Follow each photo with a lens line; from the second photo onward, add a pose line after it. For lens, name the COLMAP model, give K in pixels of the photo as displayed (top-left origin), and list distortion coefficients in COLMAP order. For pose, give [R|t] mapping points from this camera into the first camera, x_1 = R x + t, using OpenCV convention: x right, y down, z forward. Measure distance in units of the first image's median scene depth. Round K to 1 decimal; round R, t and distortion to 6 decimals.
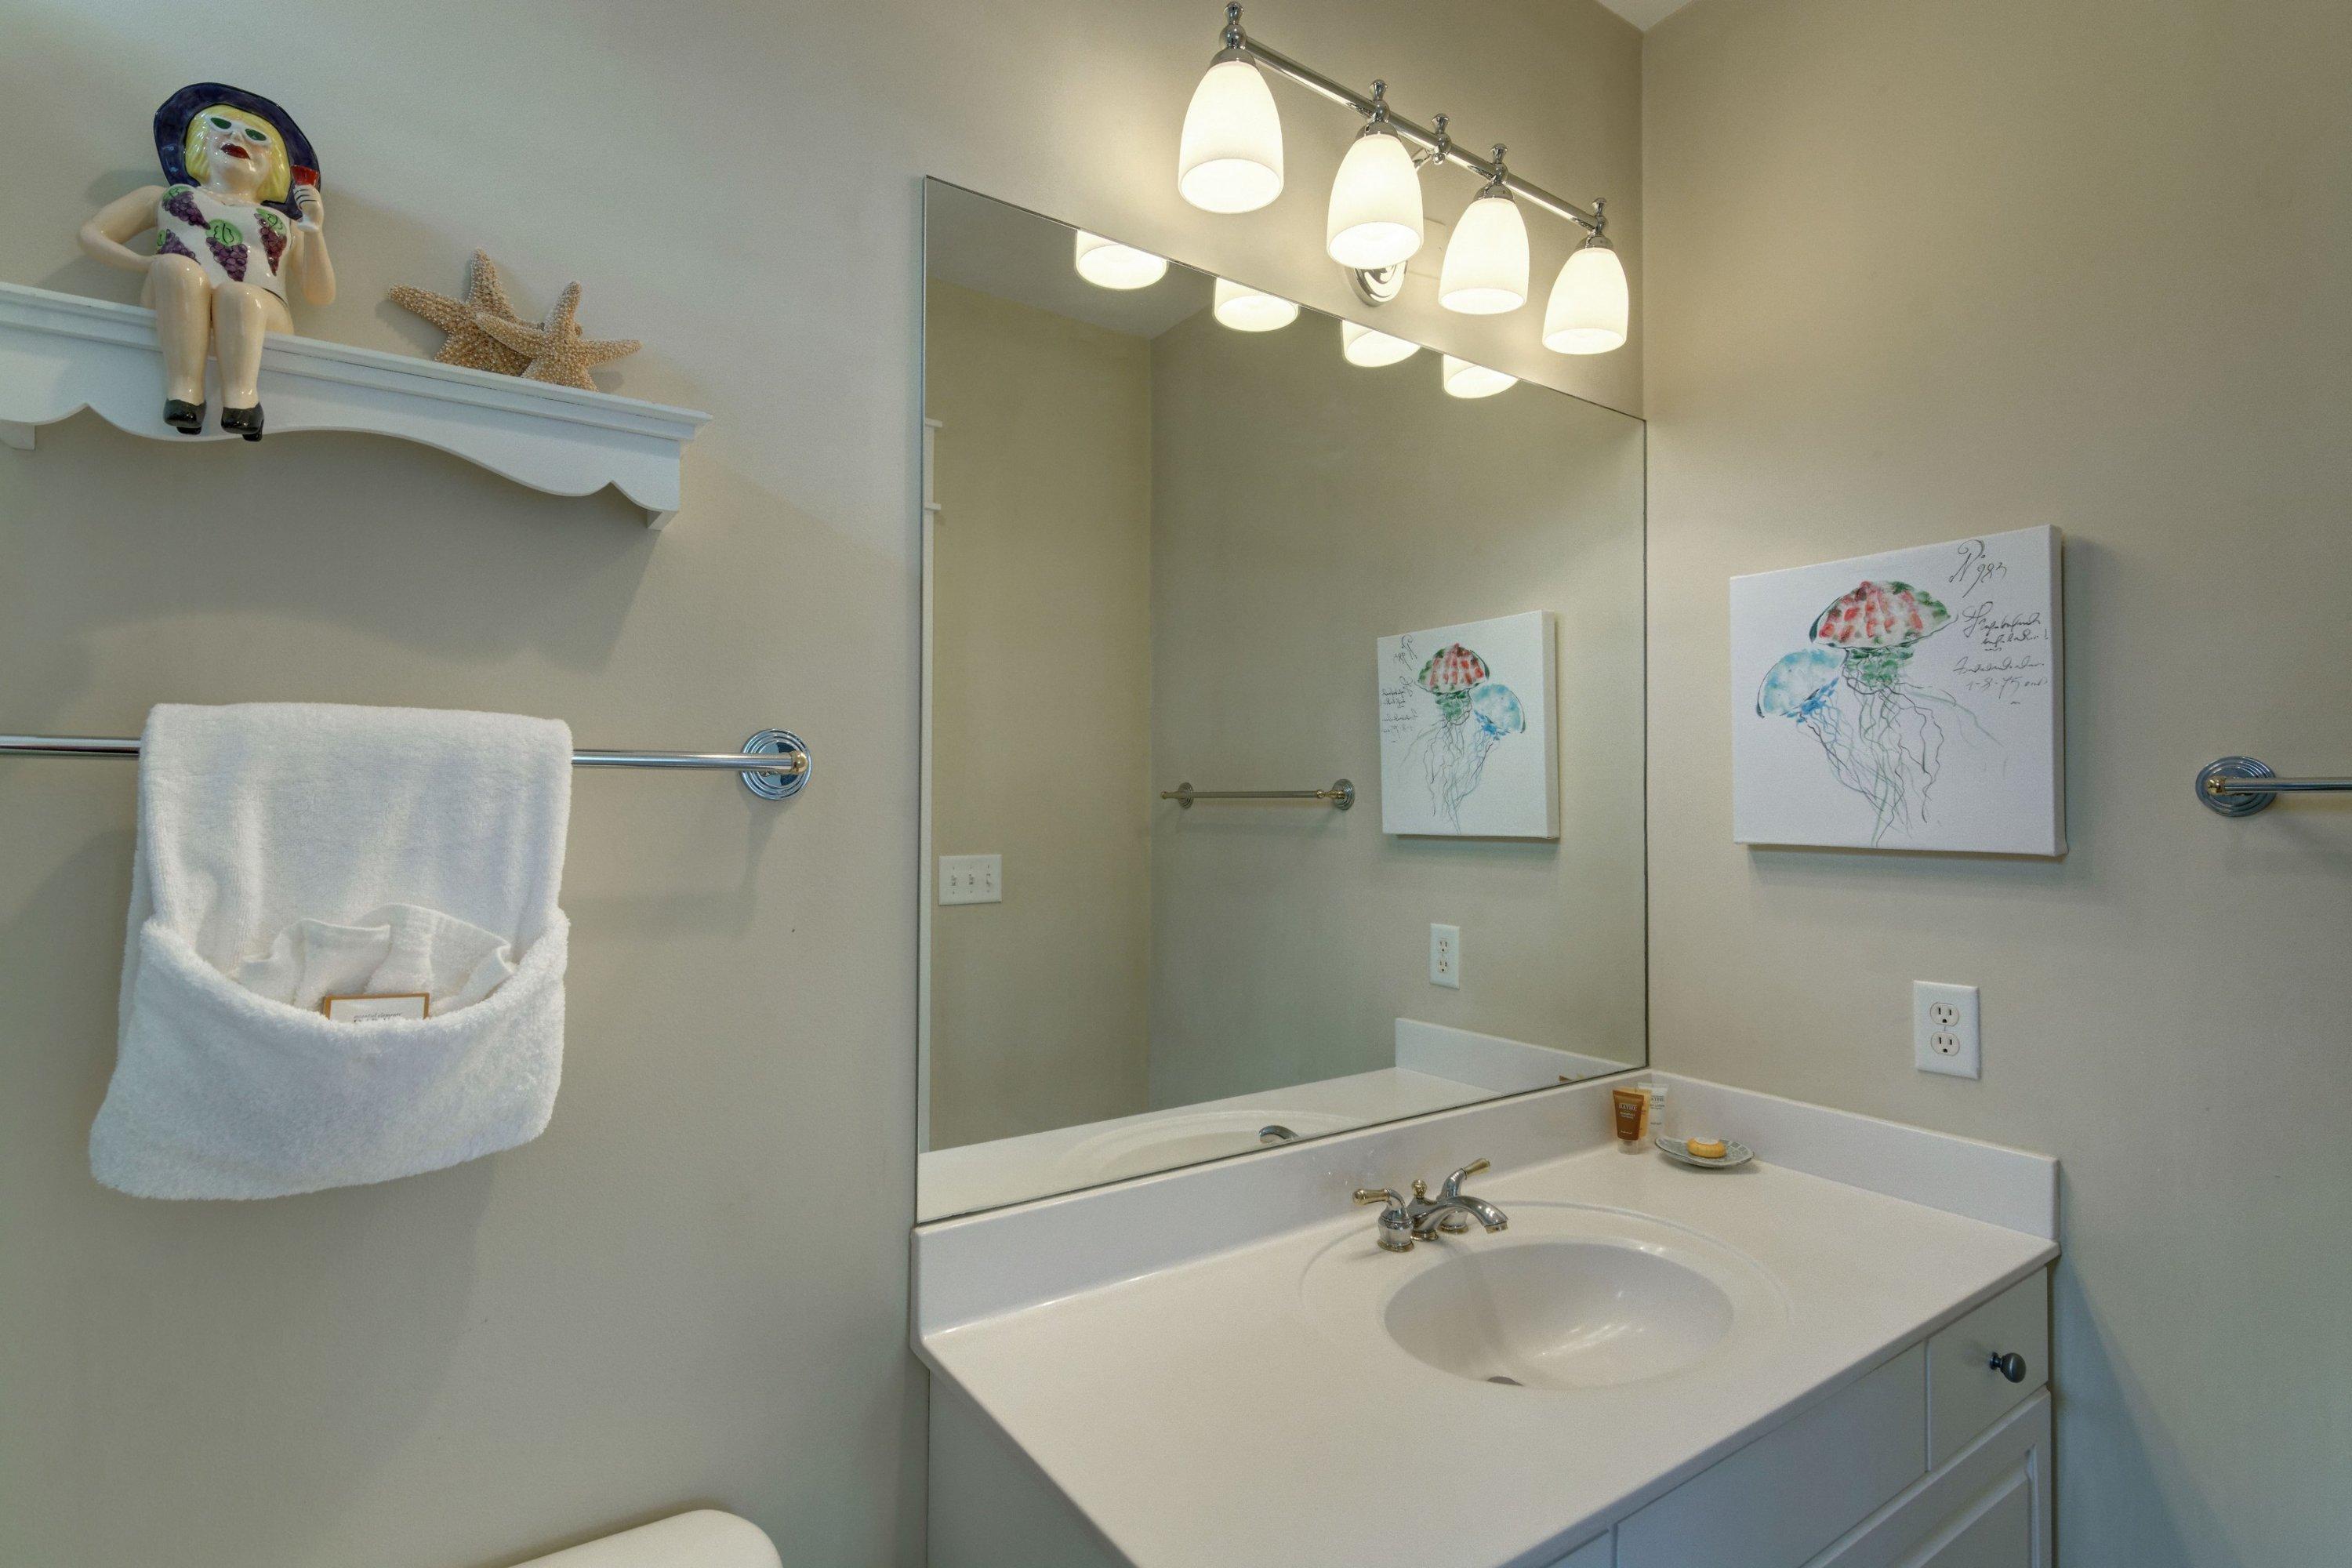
lens RADIAL K [[1115.6, 0, 1173.5], [0, 1115.6, 787.6], [0, 0, 1]] dist [0.000762, -0.000137]
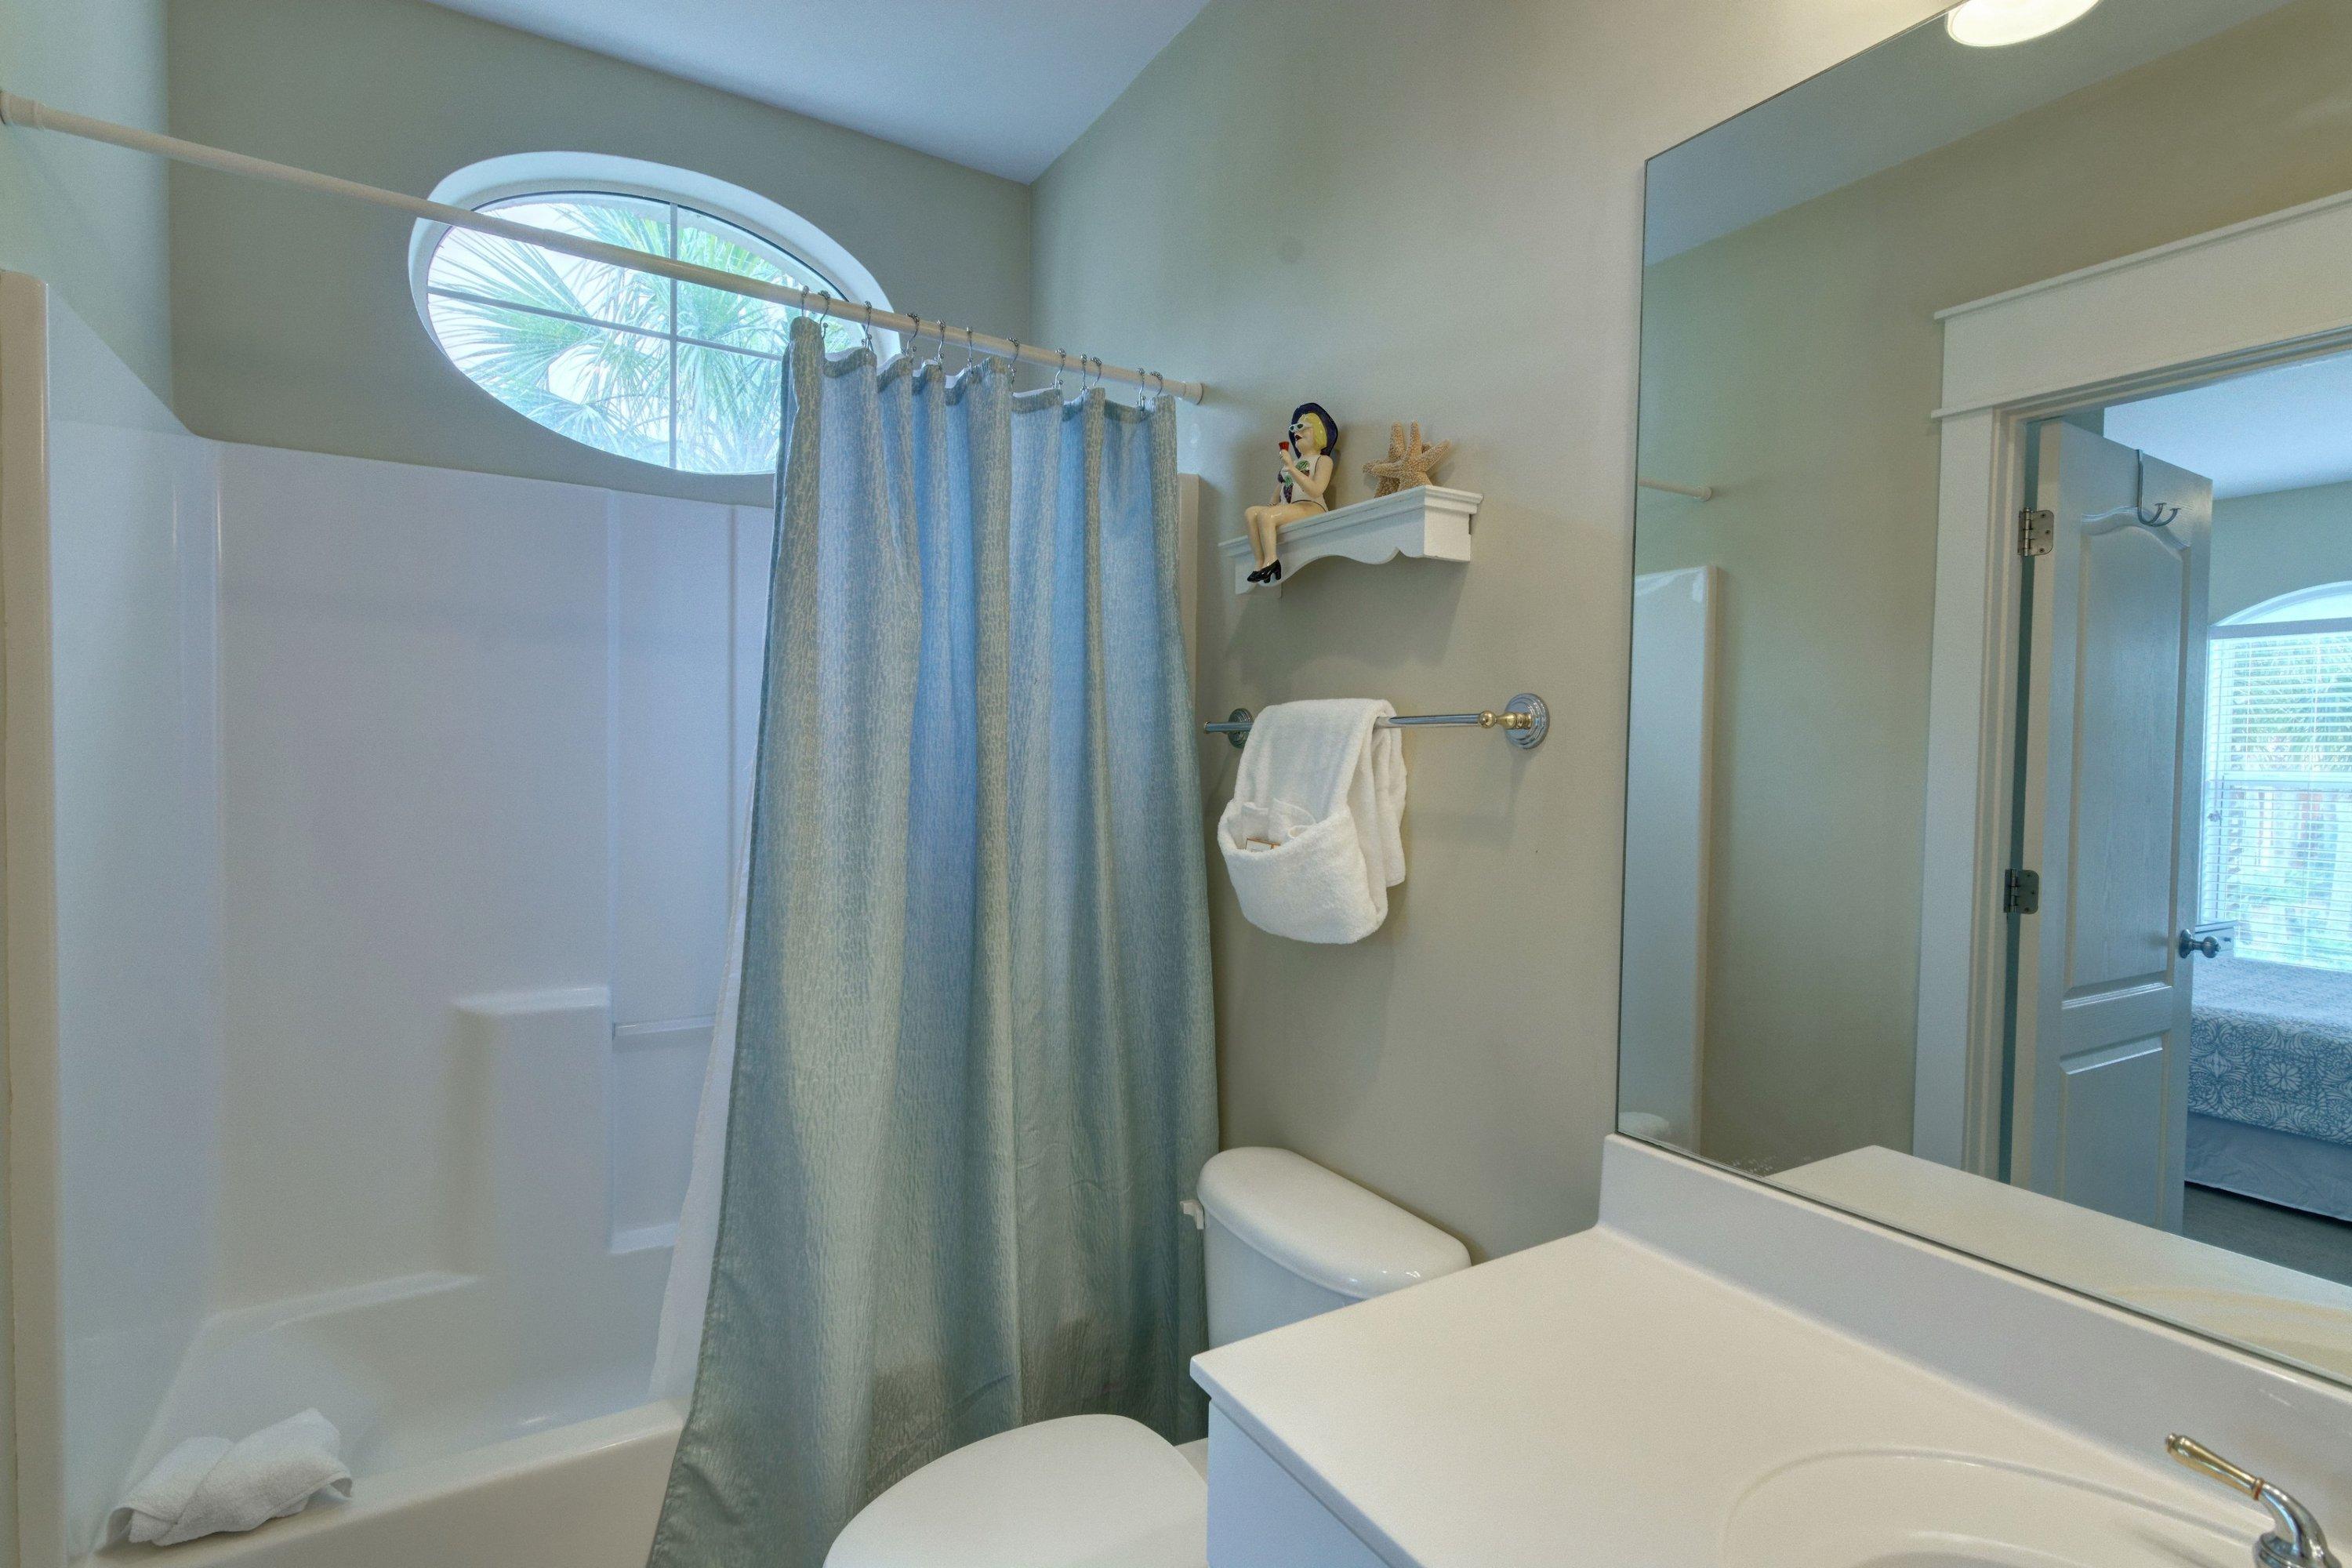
lens RADIAL K [[1115.6, 0, 1173.5], [0, 1115.6, 787.6], [0, 0, 1]] dist [0.000762, -0.000137]
pose [[-0.064324, 0.022453, -0.997676, 1.142959], [0.000422, 0.999747, 0.022473, 0.033729], [0.997929, 0.001024, -0.064317, 0.809955]]
